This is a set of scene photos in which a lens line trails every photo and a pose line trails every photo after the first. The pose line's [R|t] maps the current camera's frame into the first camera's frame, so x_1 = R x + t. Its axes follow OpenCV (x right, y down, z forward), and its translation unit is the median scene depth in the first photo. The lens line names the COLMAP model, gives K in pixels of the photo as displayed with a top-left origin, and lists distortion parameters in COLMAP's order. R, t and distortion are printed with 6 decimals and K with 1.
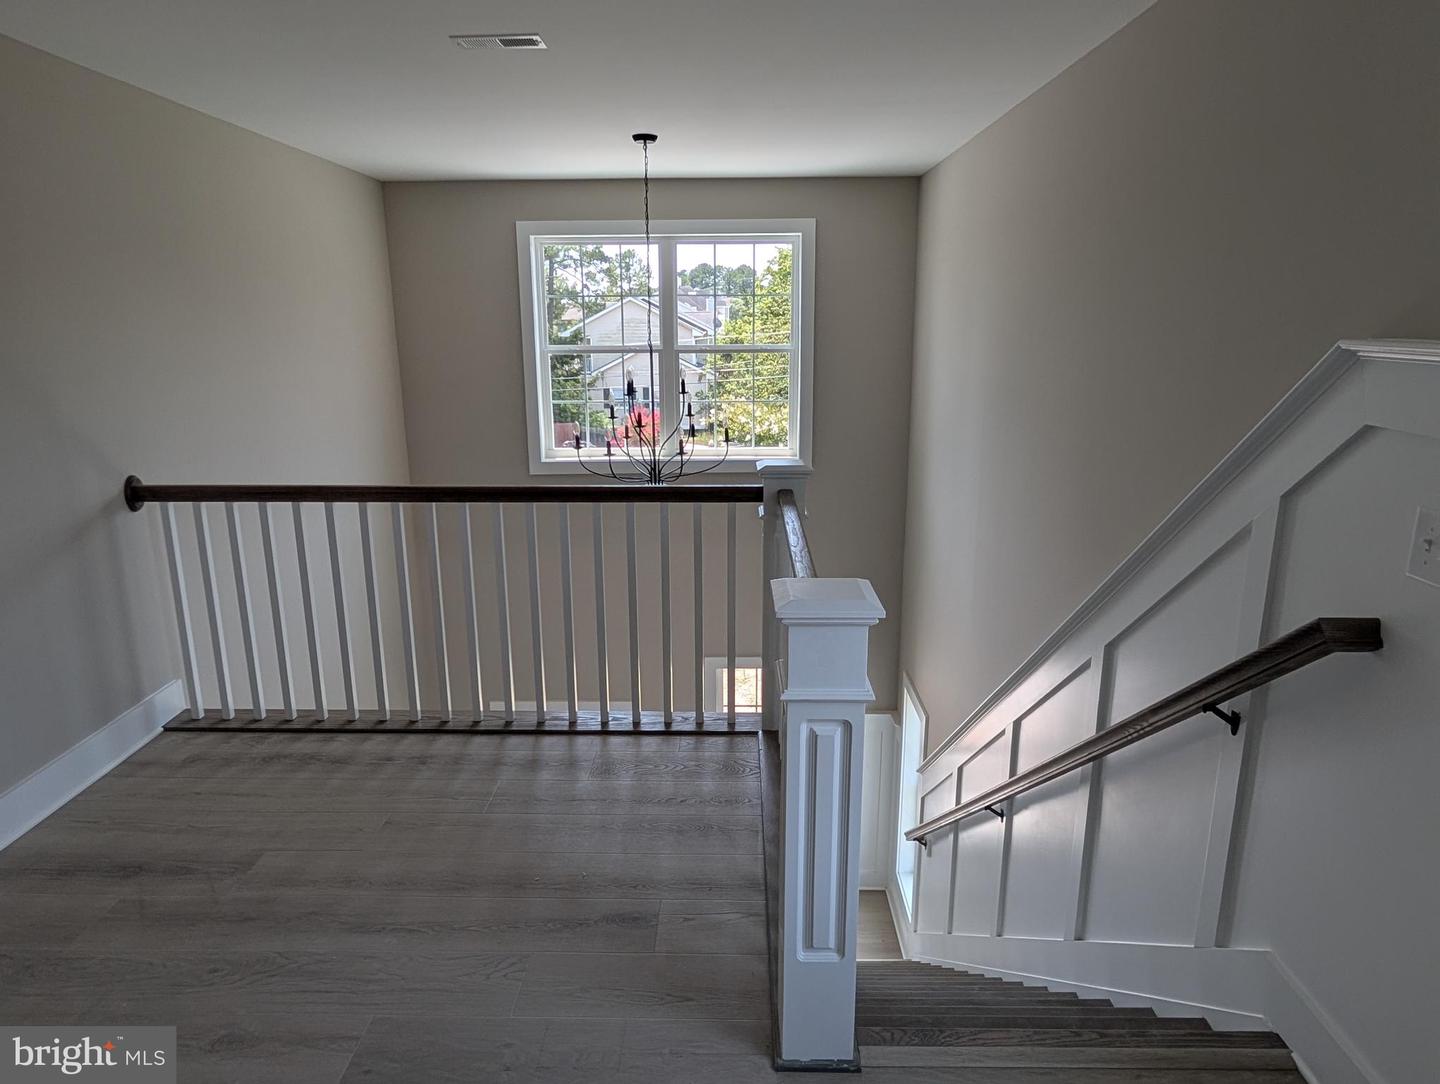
lens RADIAL K [[905.5, 0, 715.2], [0, 905.5, 548.1], [0, 0, 1]] dist [-0.001400, -0.005849]
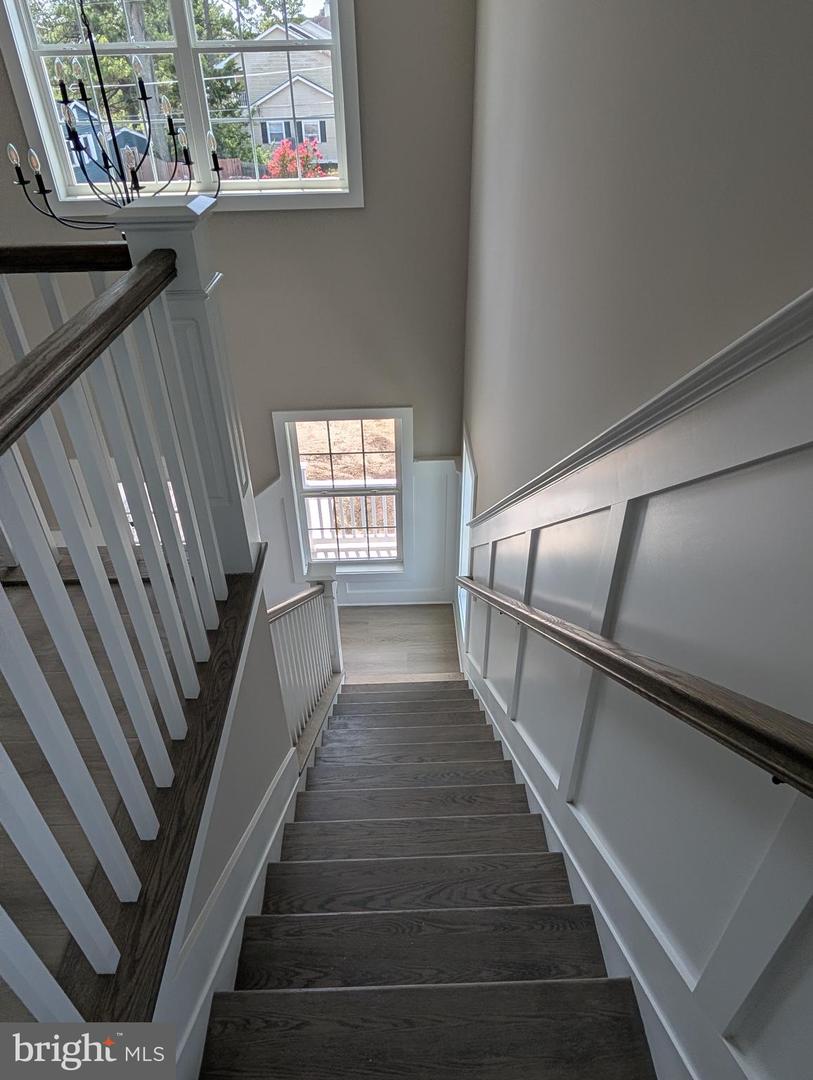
lens RADIAL K [[679.1, 0, 405.8], [0, 679.1, 554.4], [0, 0, 1]] dist [-0.001400, -0.005849]
pose [[0.998609, -0.039013, 0.035470, 0.110272], [0.022447, 0.923258, 0.383523, -0.022803], [-0.047711, -0.382193, 0.922850, 0.238475]]
